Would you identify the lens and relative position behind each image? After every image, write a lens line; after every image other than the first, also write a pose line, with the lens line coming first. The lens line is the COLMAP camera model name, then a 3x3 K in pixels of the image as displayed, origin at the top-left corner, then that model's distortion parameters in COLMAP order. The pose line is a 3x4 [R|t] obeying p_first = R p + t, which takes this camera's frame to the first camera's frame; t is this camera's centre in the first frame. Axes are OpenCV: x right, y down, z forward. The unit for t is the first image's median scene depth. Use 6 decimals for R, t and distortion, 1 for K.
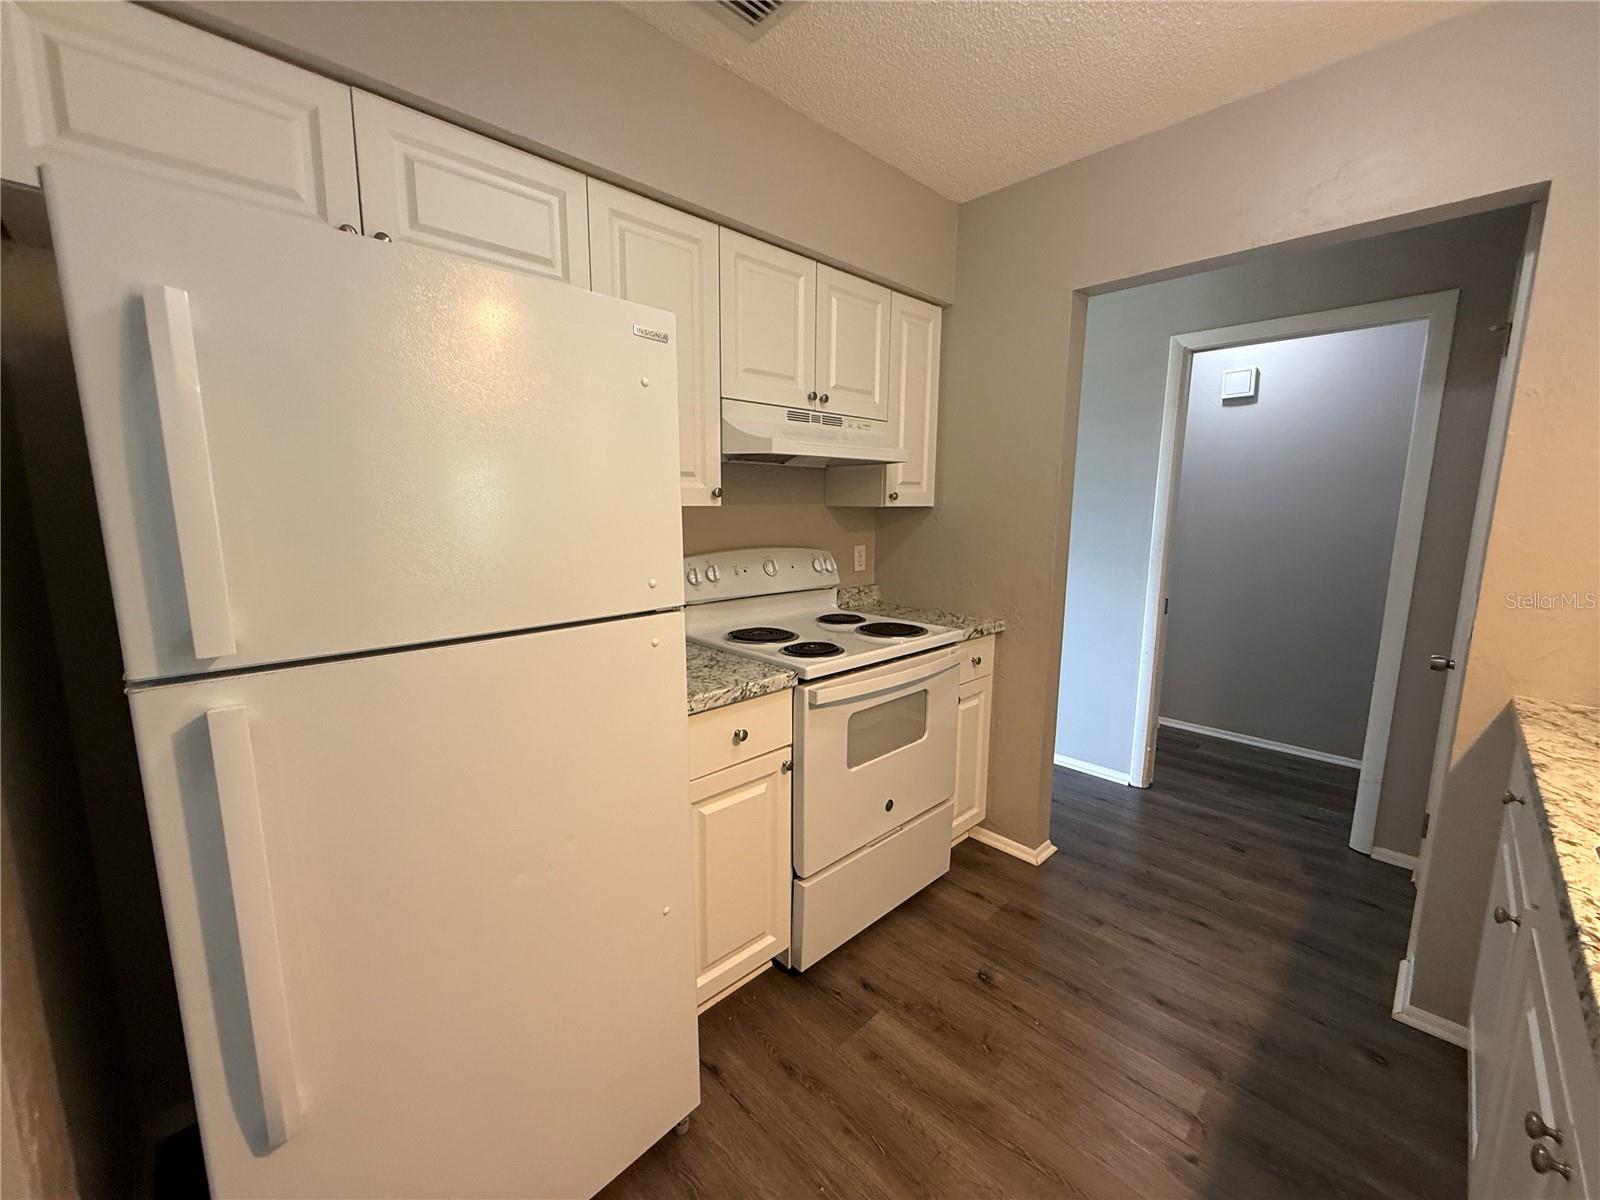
lens RADIAL K [[637.5, 0, 794.7], [0, 637.5, 598.9], [0, 0, 1]] dist [0.001665, -0.000371]
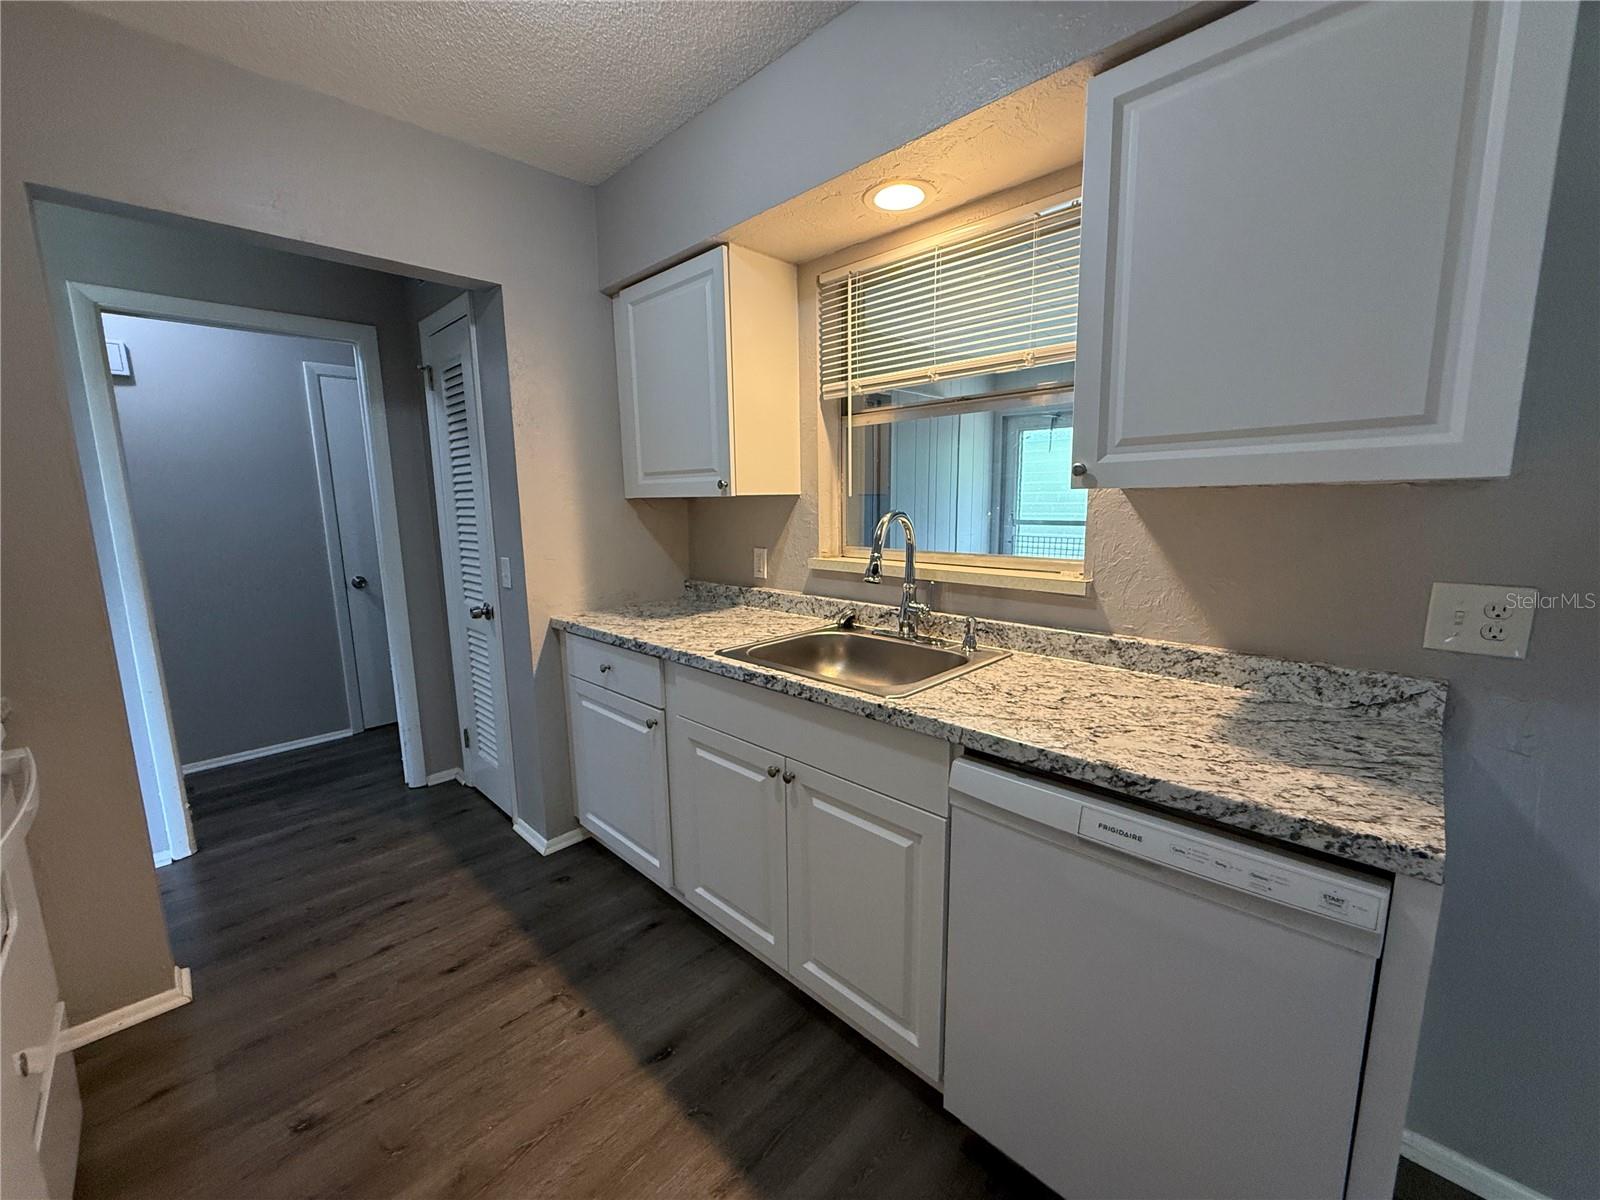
lens RADIAL K [[637.5, 0, 794.7], [0, 637.5, 598.9], [0, 0, 1]] dist [0.001665, -0.000371]
pose [[-0.026352, -0.161064, 0.986592, -0.303620], [0.164800, 0.972731, 0.163203, -0.033857], [-0.985975, 0.166891, 0.000910, 0.270144]]
